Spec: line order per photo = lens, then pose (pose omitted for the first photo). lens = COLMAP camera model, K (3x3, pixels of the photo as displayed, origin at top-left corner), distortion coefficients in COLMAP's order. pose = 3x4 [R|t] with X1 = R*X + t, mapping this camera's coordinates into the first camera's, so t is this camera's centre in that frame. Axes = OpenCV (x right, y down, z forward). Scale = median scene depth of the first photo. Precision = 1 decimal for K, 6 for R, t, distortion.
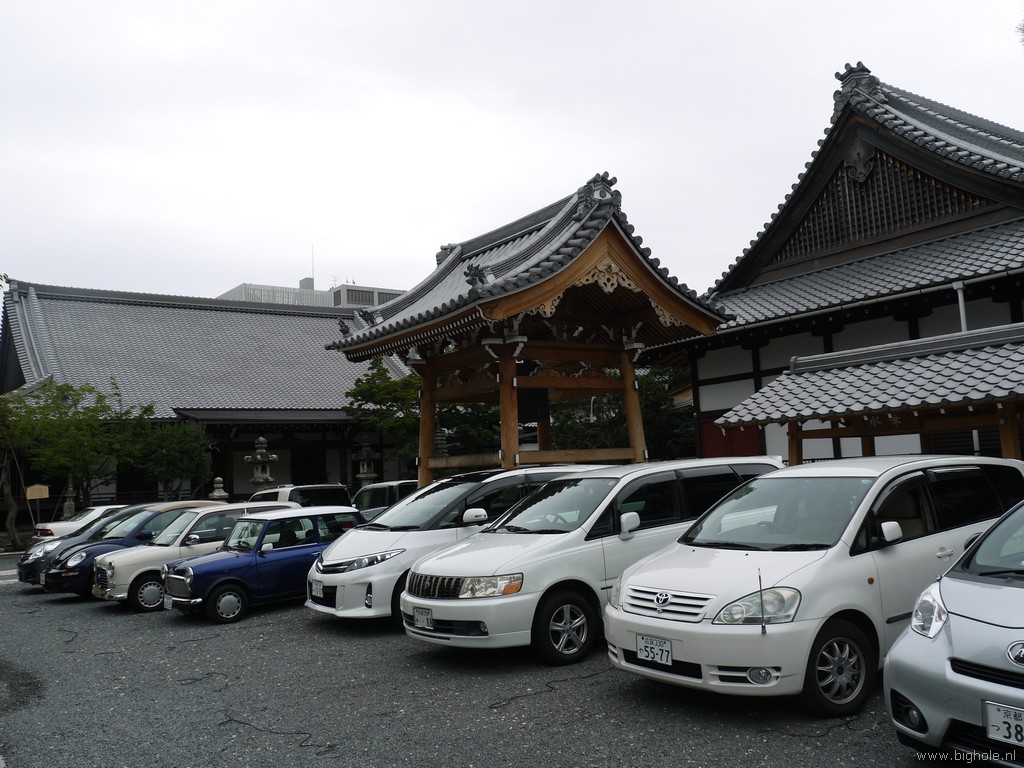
lens RADIAL K [[899.7, 0, 512.0], [0, 899.7, 384.0], [0, 0, 1]] dist [-0.004506, -0.001957]
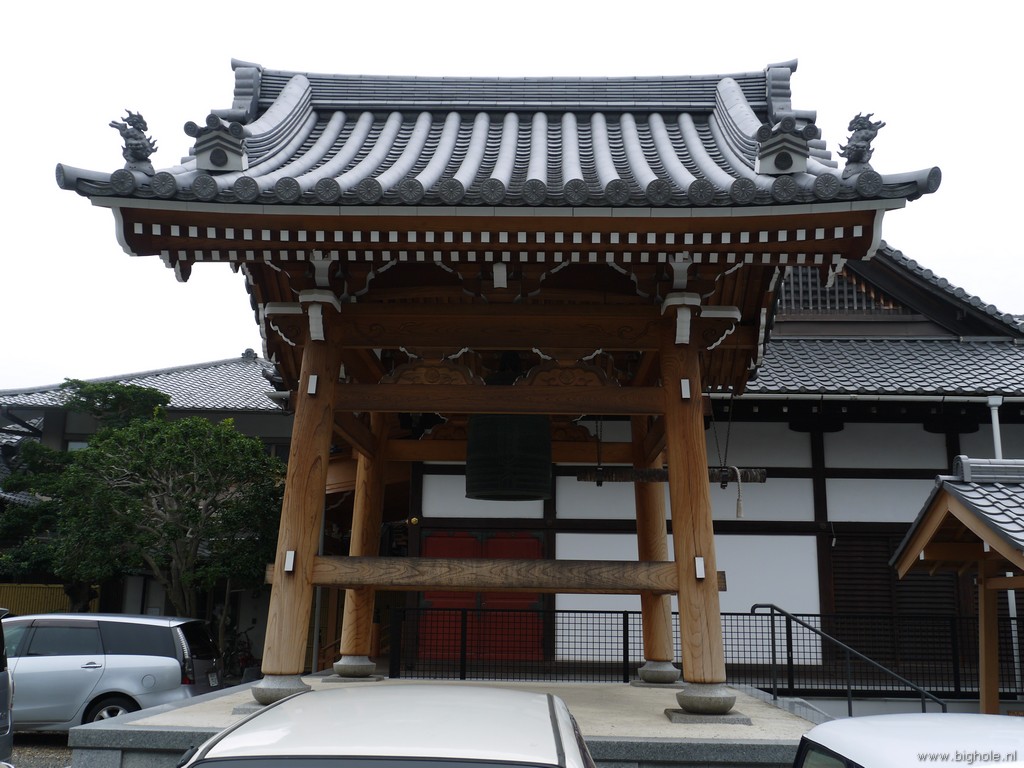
lens RADIAL K [[1073.9, 0, 512.0], [0, 1073.9, 384.0], [0, 0, 1]] dist [-0.001231, -0.000369]
pose [[0.579573, 0.220480, 0.784528, -0.475582], [-0.120400, 0.975307, -0.185150, 0.097712], [-0.805977, 0.012851, 0.591807, 0.770851]]
